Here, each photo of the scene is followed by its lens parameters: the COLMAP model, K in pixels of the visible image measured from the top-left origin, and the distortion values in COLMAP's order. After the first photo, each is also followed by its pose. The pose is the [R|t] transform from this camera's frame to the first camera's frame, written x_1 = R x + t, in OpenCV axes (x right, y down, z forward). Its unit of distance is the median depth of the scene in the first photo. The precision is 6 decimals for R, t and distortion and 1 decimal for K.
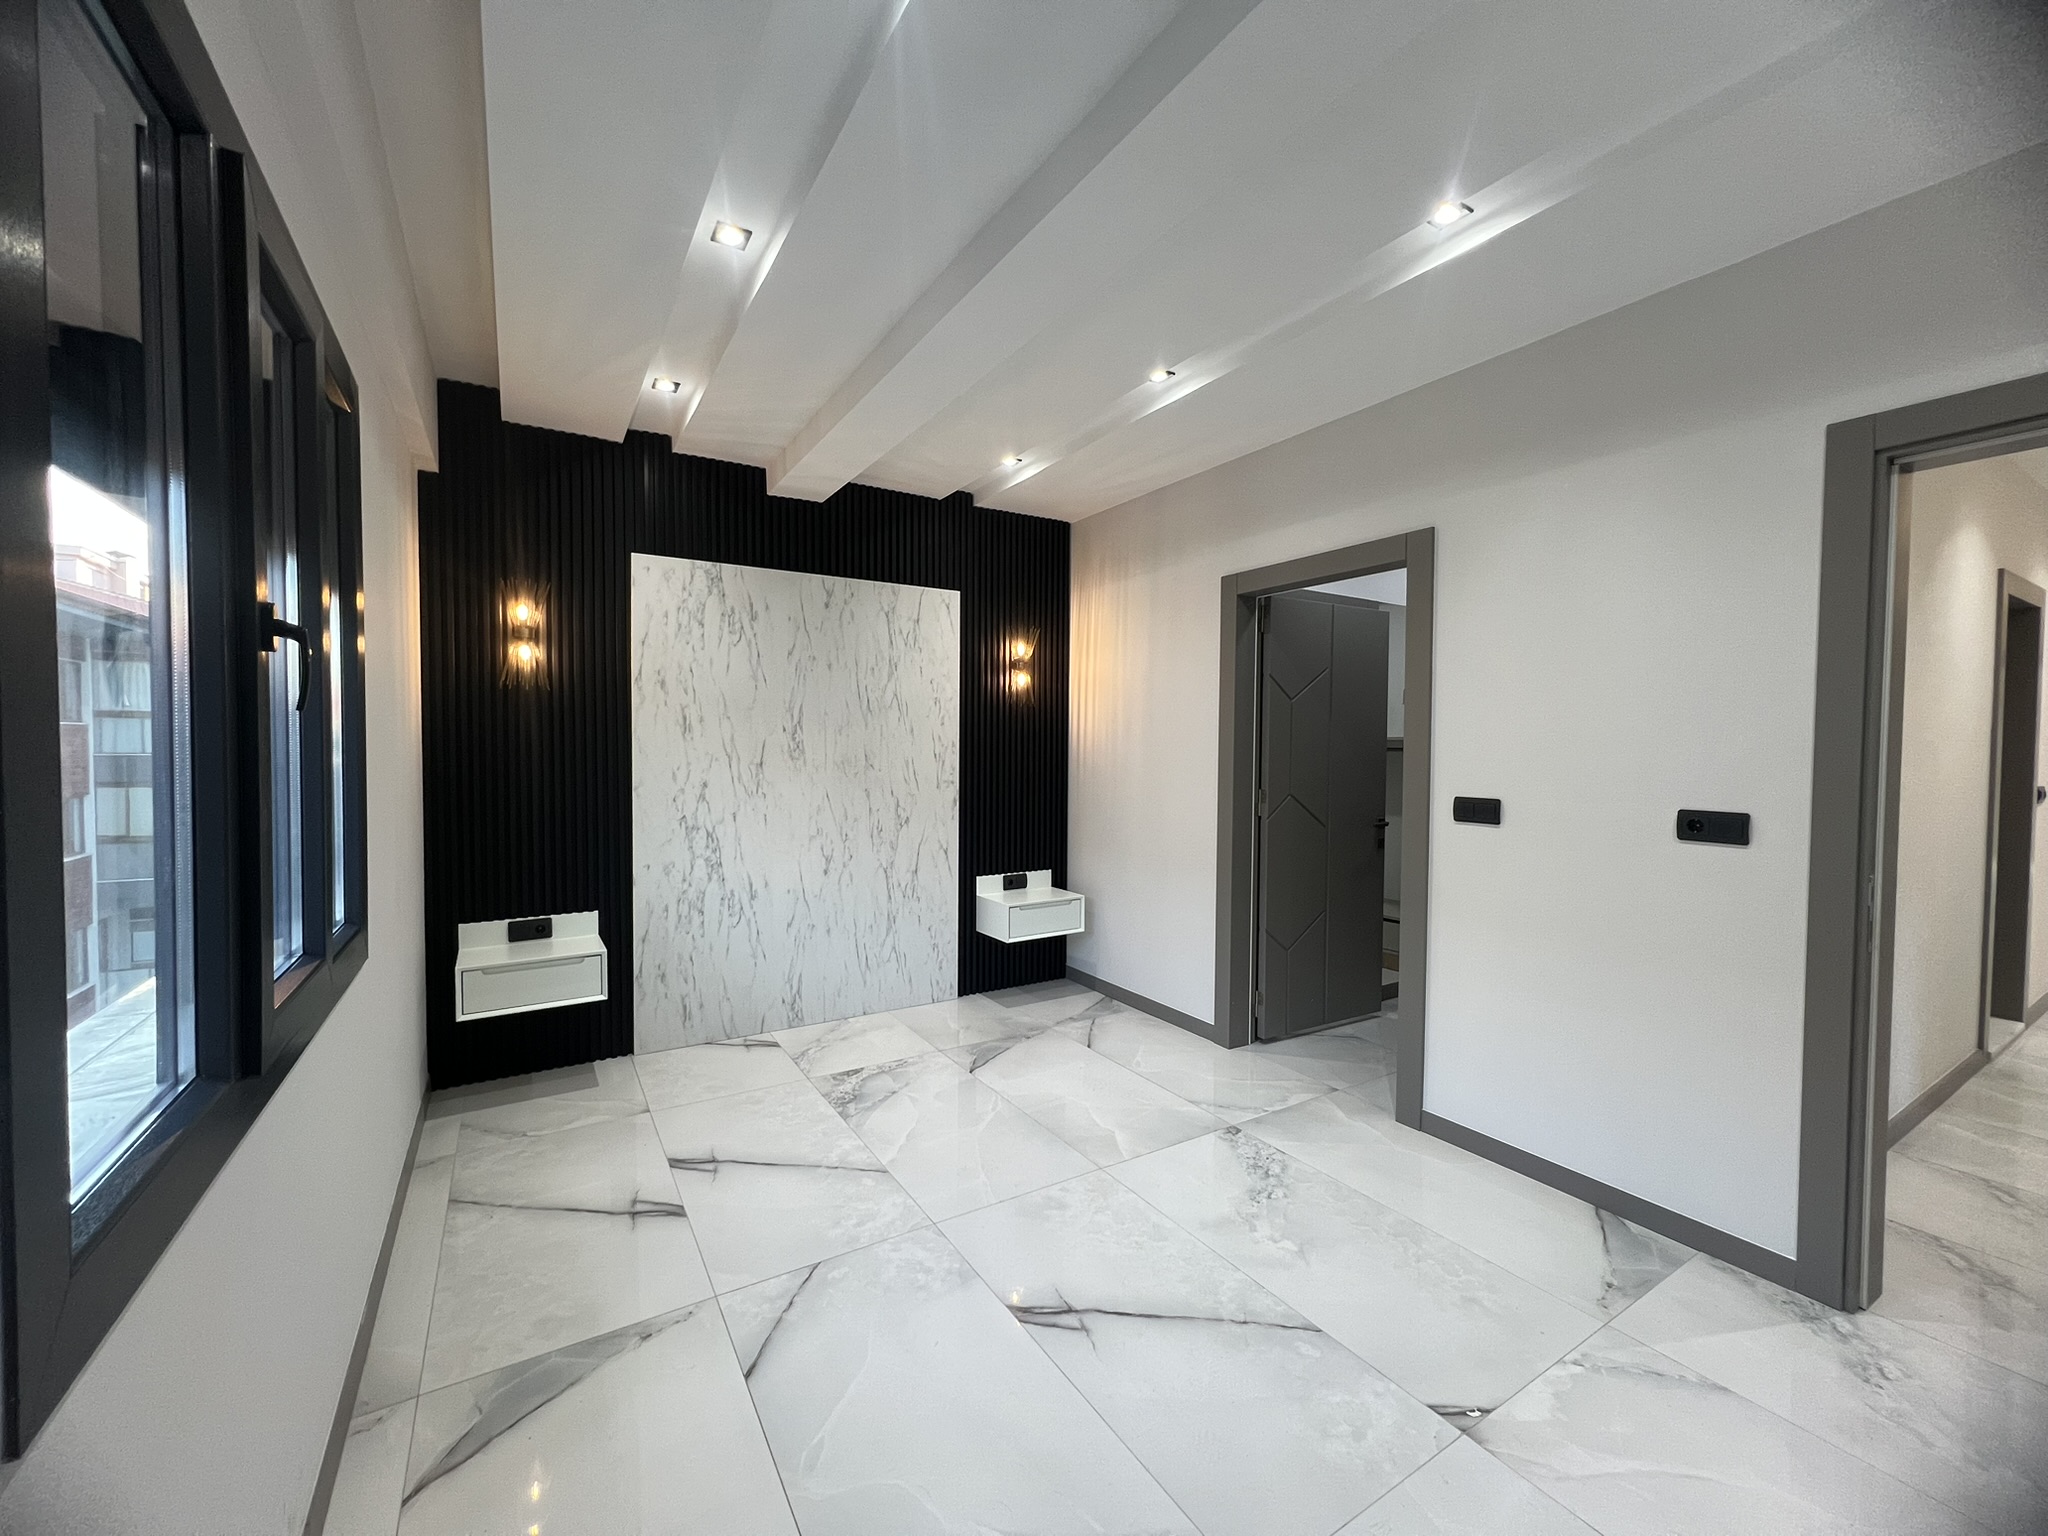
lens RADIAL K [[815.8, 0, 1019.6], [0, 815.8, 767.6], [0, 0, 1]] dist [-0.001642, 0.000136]
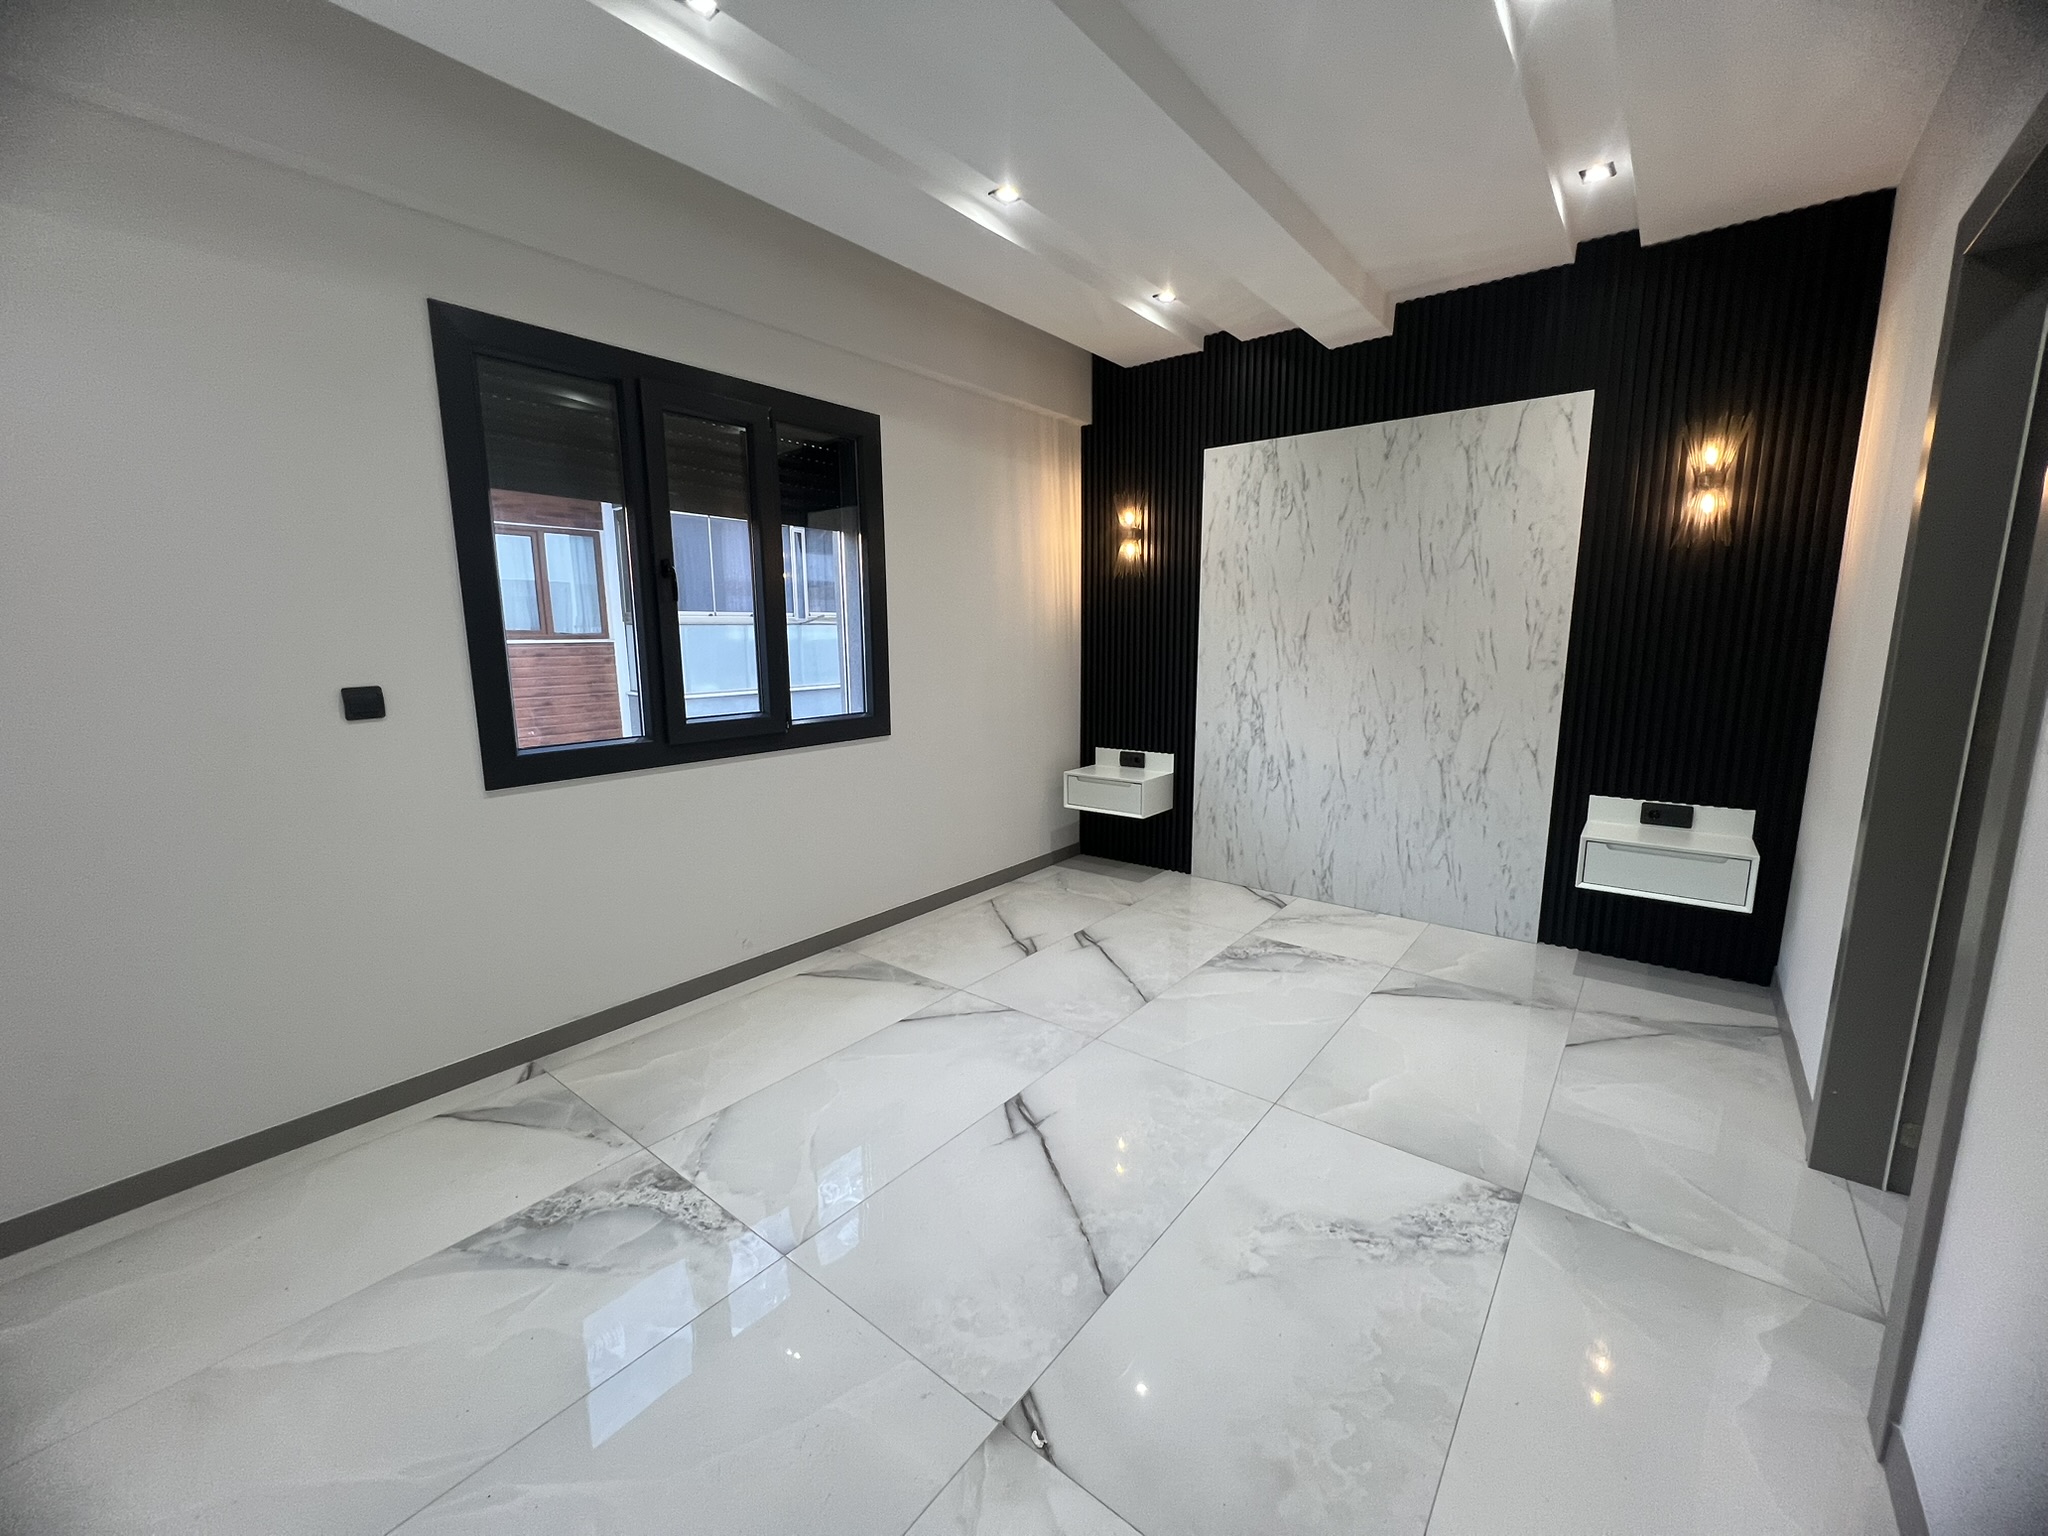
lens RADIAL K [[815.8, 0, 1019.6], [0, 815.8, 767.6], [0, 0, 1]] dist [-0.001642, 0.000136]
pose [[0.339235, 0.146970, -0.929150, 0.540633], [-0.017426, 0.988532, 0.150000, 0.011406], [0.940540, -0.034694, 0.337906, 0.333657]]
